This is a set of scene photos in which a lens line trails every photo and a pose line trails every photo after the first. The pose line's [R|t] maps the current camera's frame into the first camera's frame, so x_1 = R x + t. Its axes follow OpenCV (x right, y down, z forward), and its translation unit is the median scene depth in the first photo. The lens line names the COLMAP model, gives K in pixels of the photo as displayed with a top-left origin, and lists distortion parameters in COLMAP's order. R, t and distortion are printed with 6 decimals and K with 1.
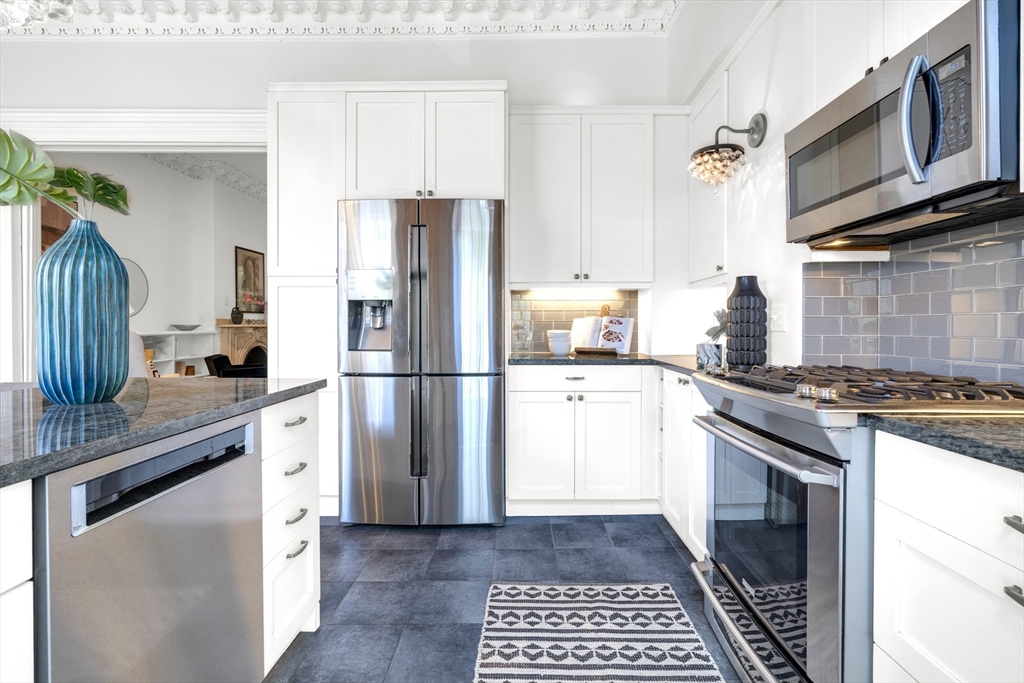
lens RADIAL K [[462.6, 0, 504.4], [0, 462.6, 334.6], [0, 0, 1]] dist [0.000371, -0.000366]
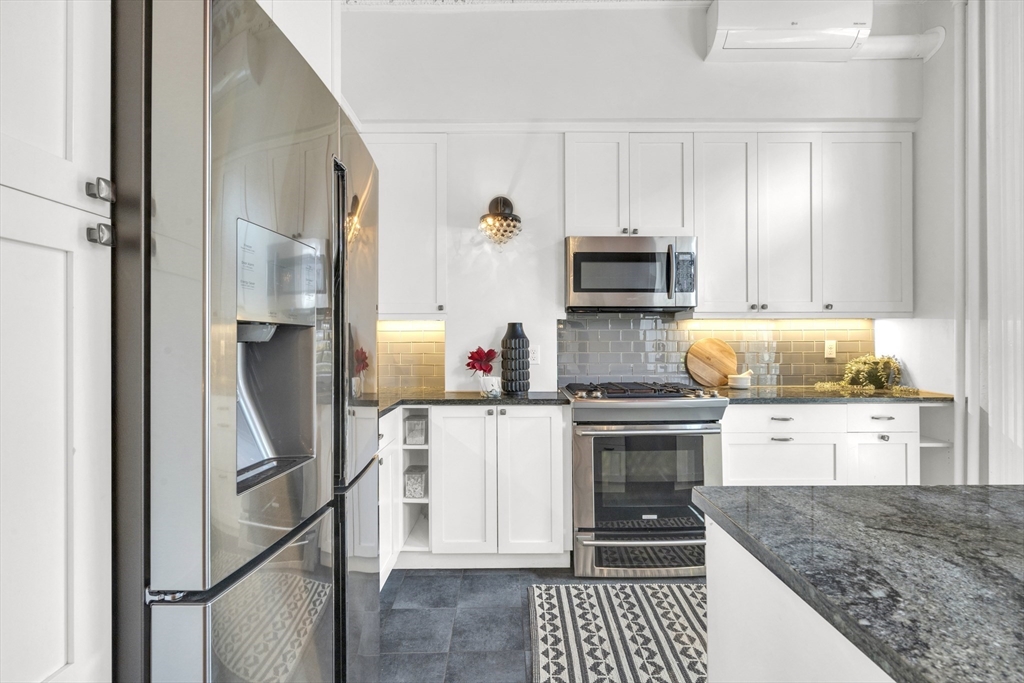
lens RADIAL K [[462.6, 0, 529.7], [0, 462.6, 340.9], [0, 0, 1]] dist [0.000371, -0.000366]
pose [[-0.028069, 0.004401, 0.999596, -0.943604], [0.024814, 0.999685, -0.003704, -0.081887], [-0.999298, 0.024700, -0.028170, 1.195427]]
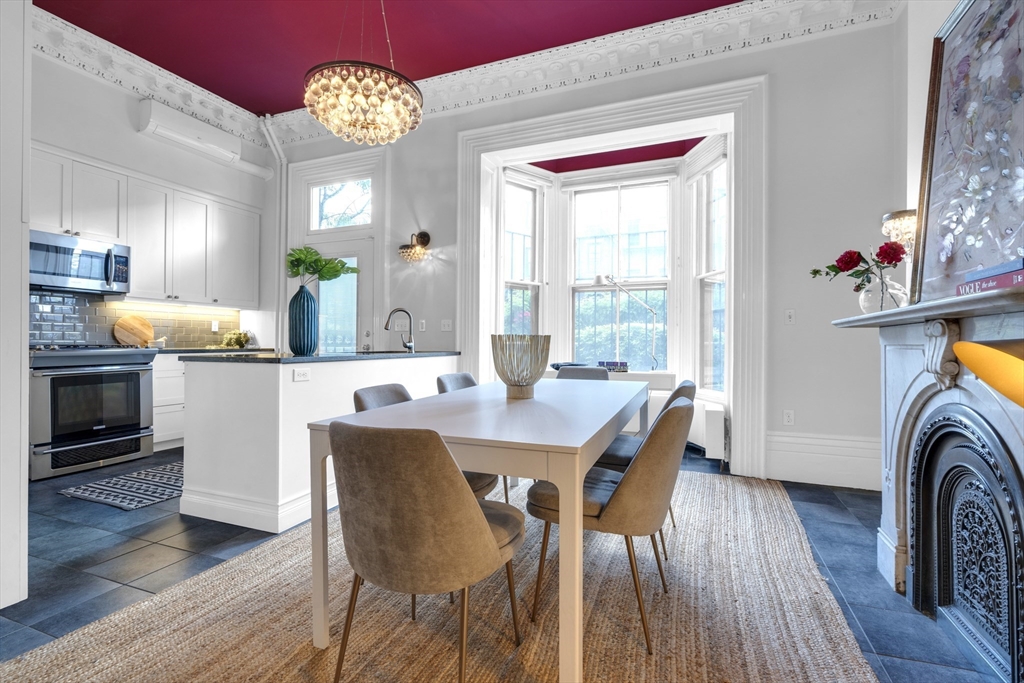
lens RADIAL K [[462.6, 0, 520.4], [0, 462.6, 338.7], [0, 0, 1]] dist [0.000371, -0.000366]
pose [[-0.936092, 0.002153, 0.351748, -2.020586], [0.005776, 0.999941, 0.009252, 0.026524], [-0.351707, 0.010693, -0.936049, 2.035354]]
